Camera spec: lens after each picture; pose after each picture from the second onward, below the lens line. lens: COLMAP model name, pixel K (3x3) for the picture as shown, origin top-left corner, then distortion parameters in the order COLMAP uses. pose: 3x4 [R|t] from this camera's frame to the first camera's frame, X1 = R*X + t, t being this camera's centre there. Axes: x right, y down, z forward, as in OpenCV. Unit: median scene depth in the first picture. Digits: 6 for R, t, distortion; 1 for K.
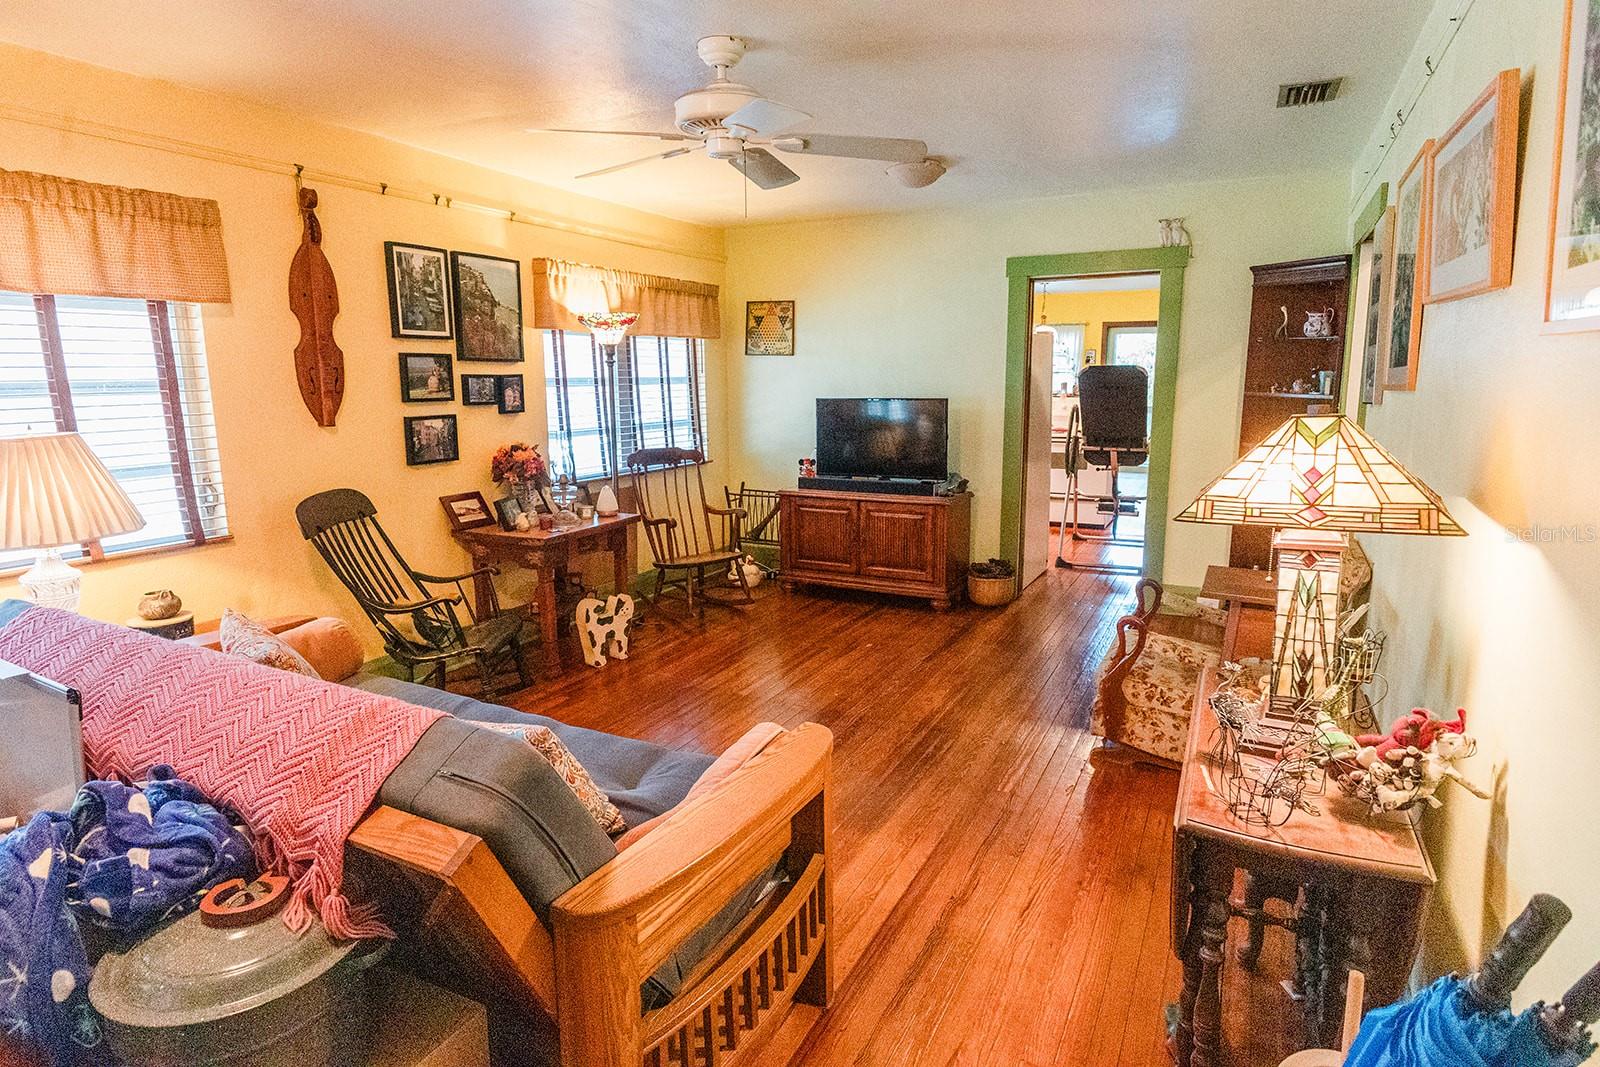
lens RADIAL K [[895.8, 0, 800.0], [0, 895.8, 533.5], [0, 0, 1]] dist [-0.003215, -0.000115]
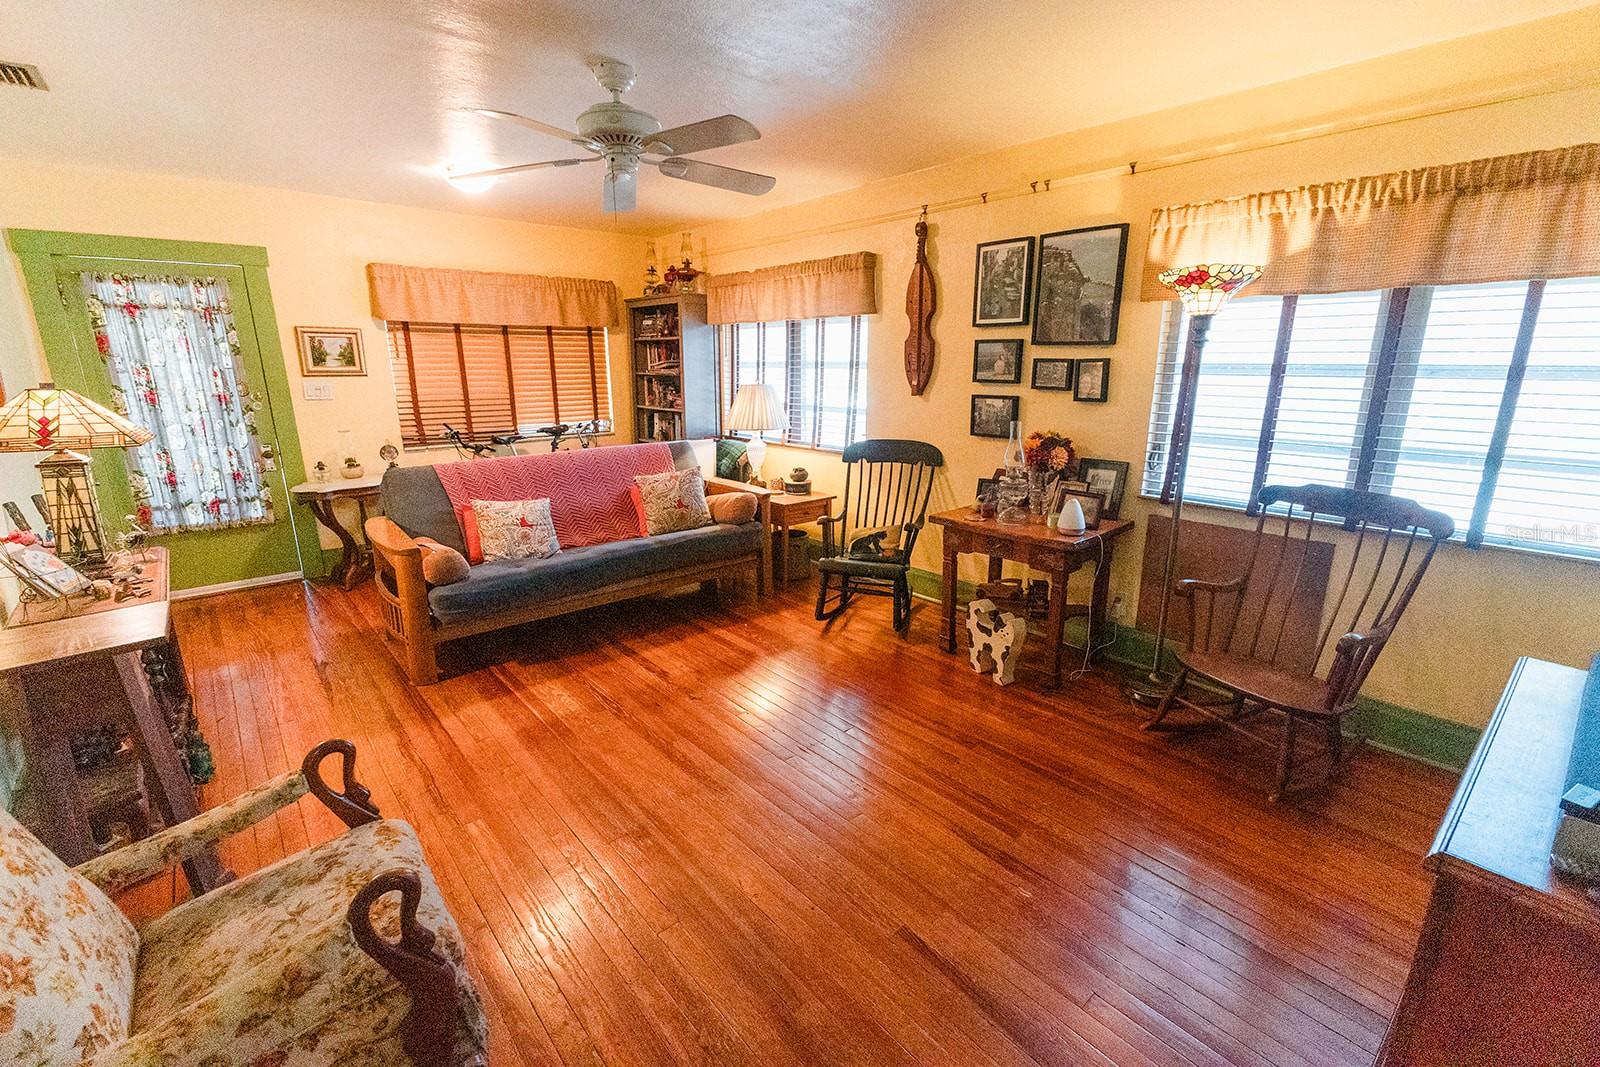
lens RADIAL K [[685.5, 0, 800.0], [0, 685.5, 533.5], [0, 0, 1]] dist [0.002456, -0.000182]
pose [[-0.378957, 0.229554, -0.896491, 0.497098], [-0.163739, 0.936829, 0.309097, -0.195017], [0.910813, 0.263925, -0.317431, 1.093253]]
